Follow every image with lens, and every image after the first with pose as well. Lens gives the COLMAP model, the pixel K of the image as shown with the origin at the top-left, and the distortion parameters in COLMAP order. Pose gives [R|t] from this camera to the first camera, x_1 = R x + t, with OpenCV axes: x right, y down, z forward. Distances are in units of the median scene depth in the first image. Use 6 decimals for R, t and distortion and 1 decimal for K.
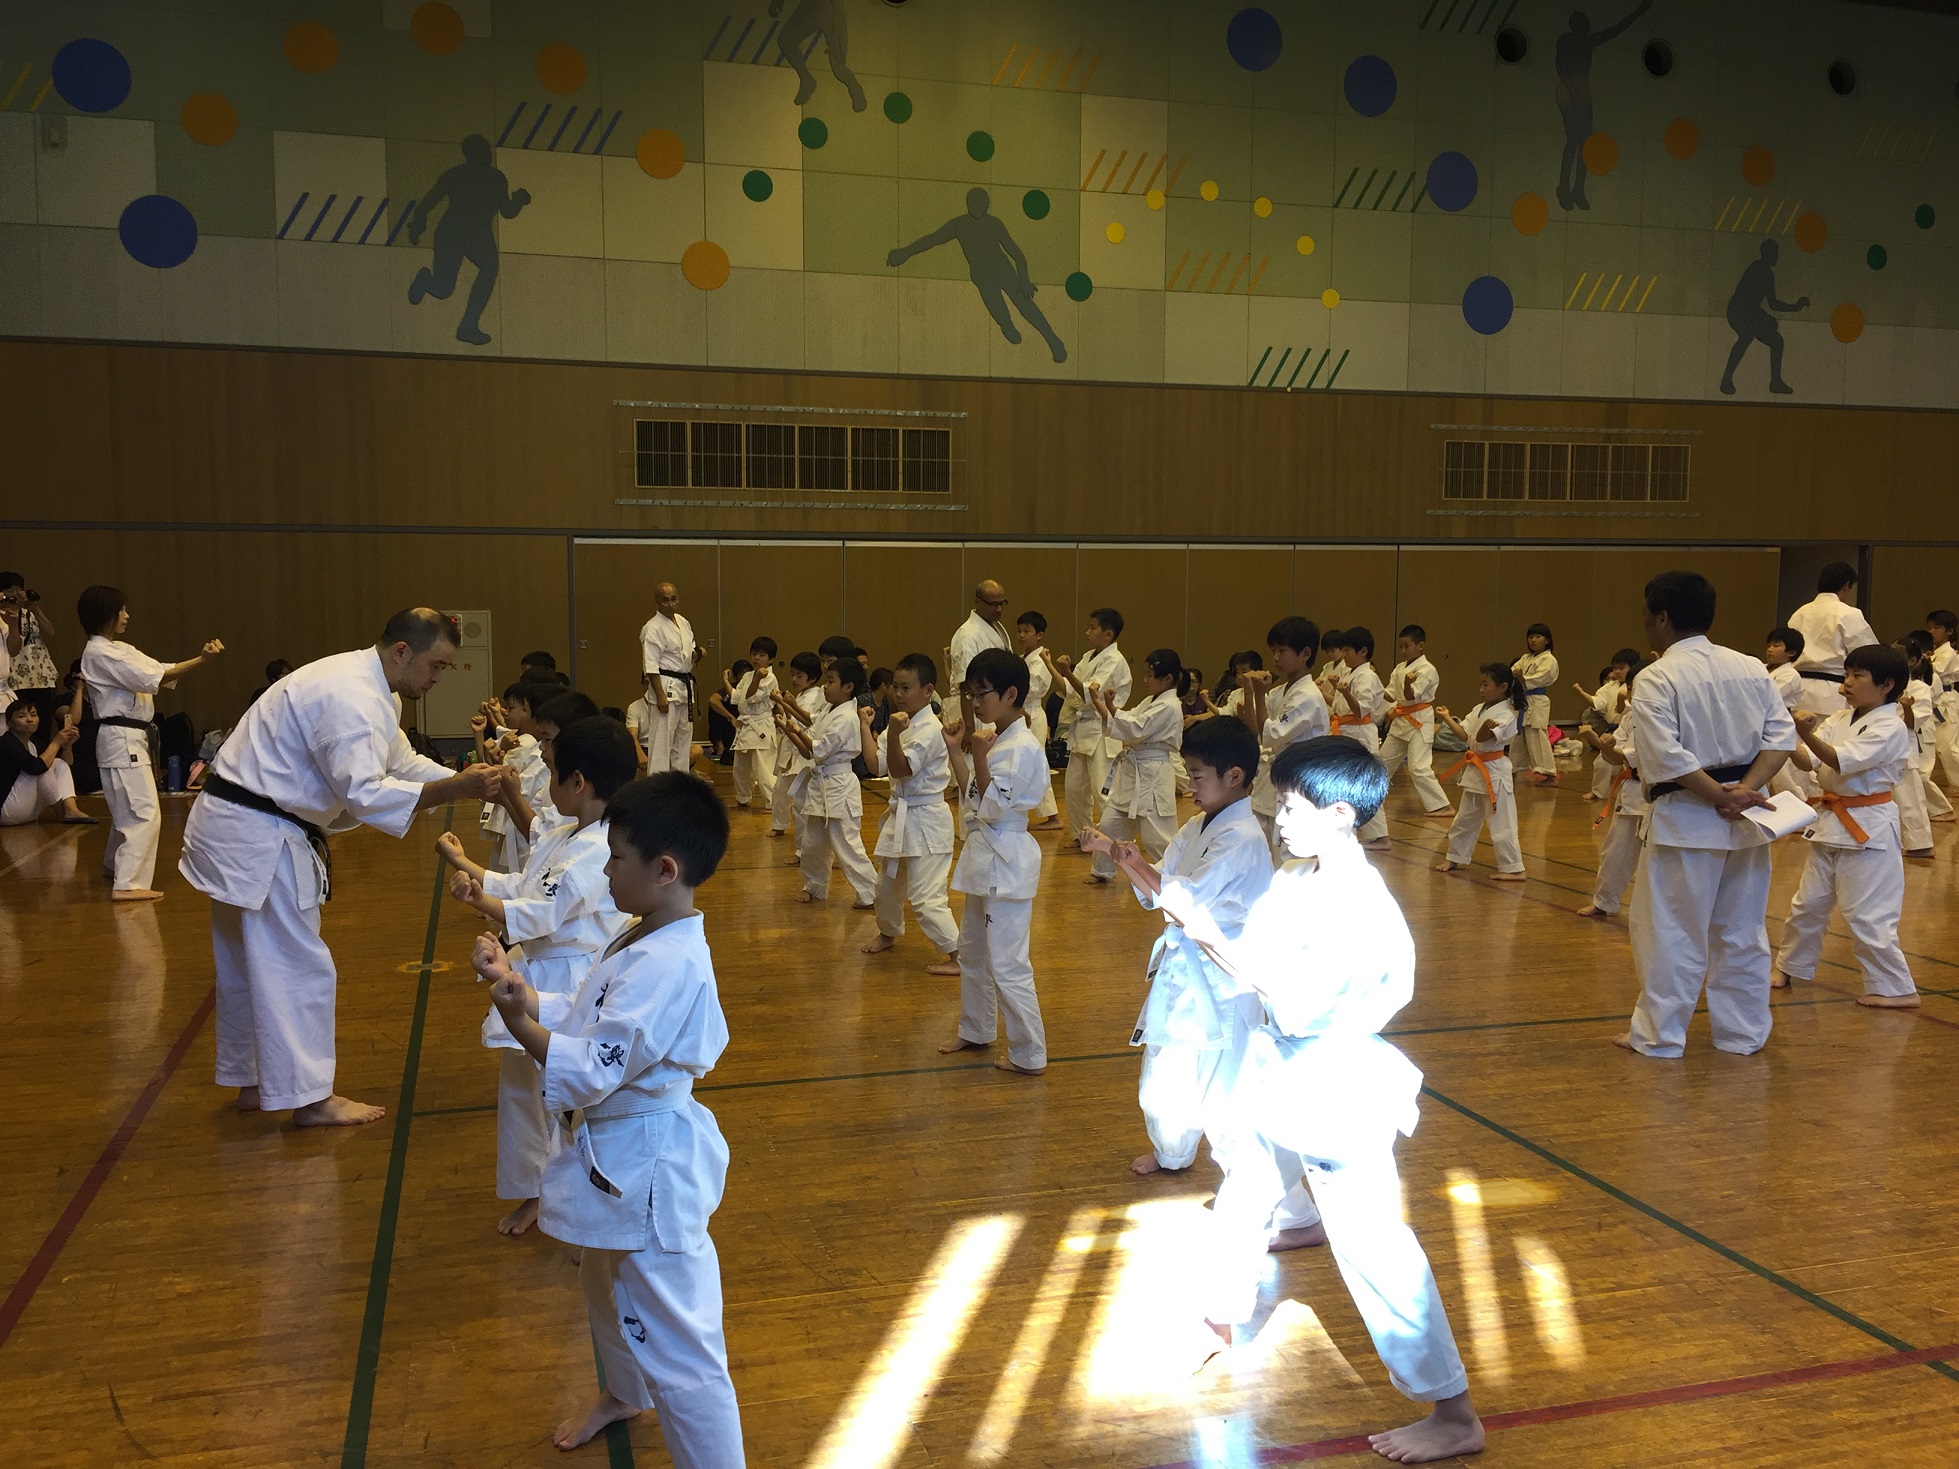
lens RADIAL K [[1550.8, 0, 979.5], [0, 1550.8, 734.5], [0, 0, 1]] dist [0.027579, -0.073464]
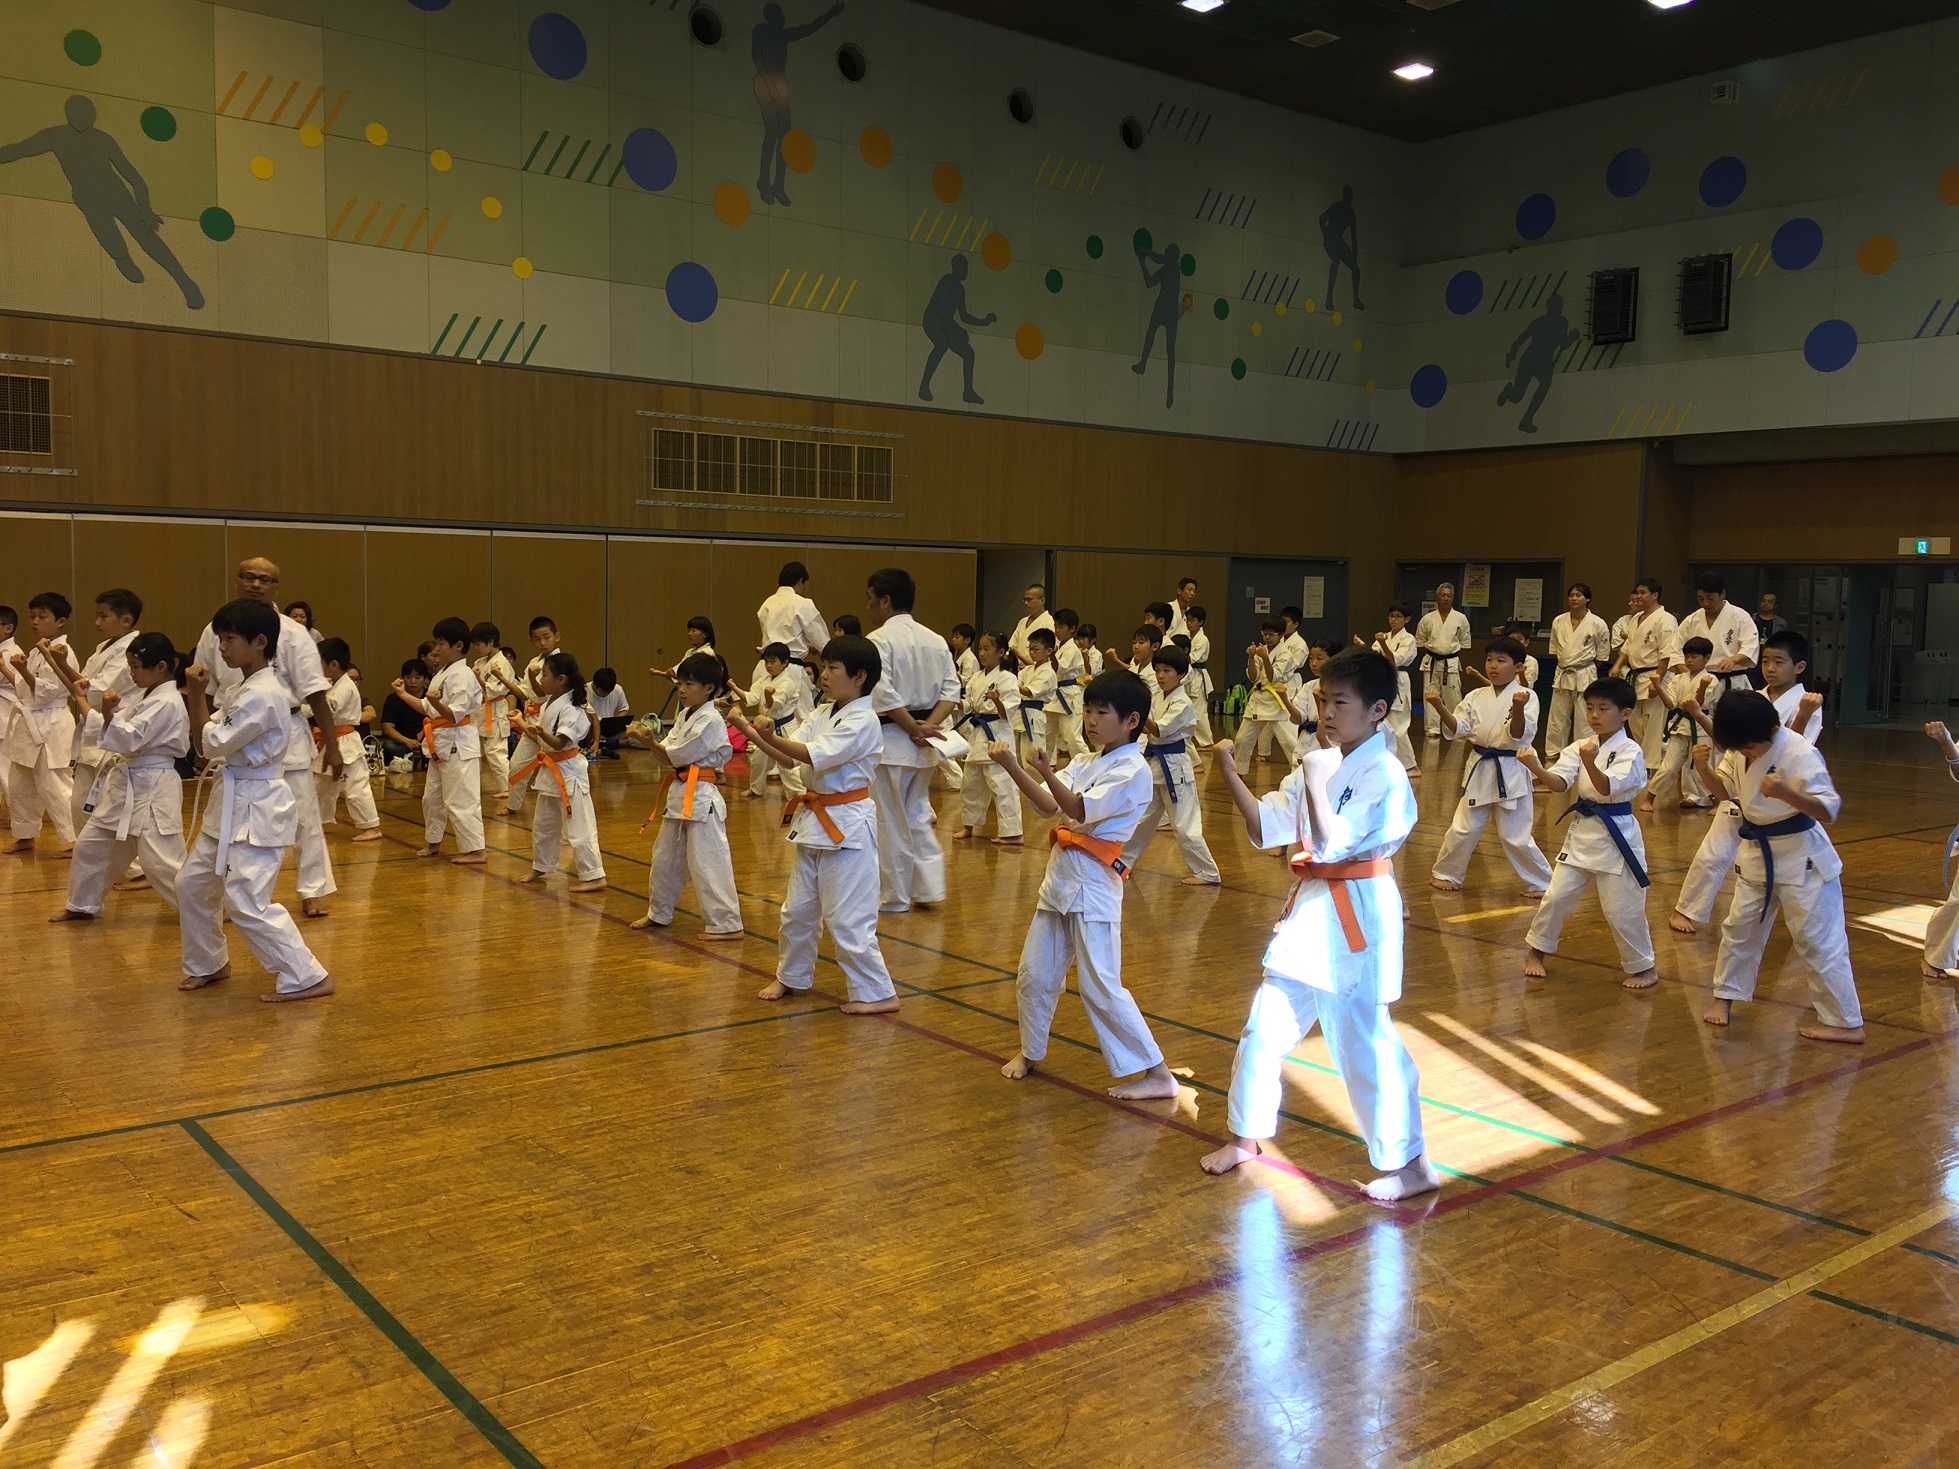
lens RADIAL K [[1550.8, 0, 979.5], [0, 1550.8, 734.5], [0, 0, 1]] dist [0.027579, -0.073464]
pose [[0.915378, -0.019030, 0.402146, 0.097784], [0.018415, 0.999816, 0.005396, -0.000023], [-0.402174, 0.002466, 0.915560, 0.034877]]
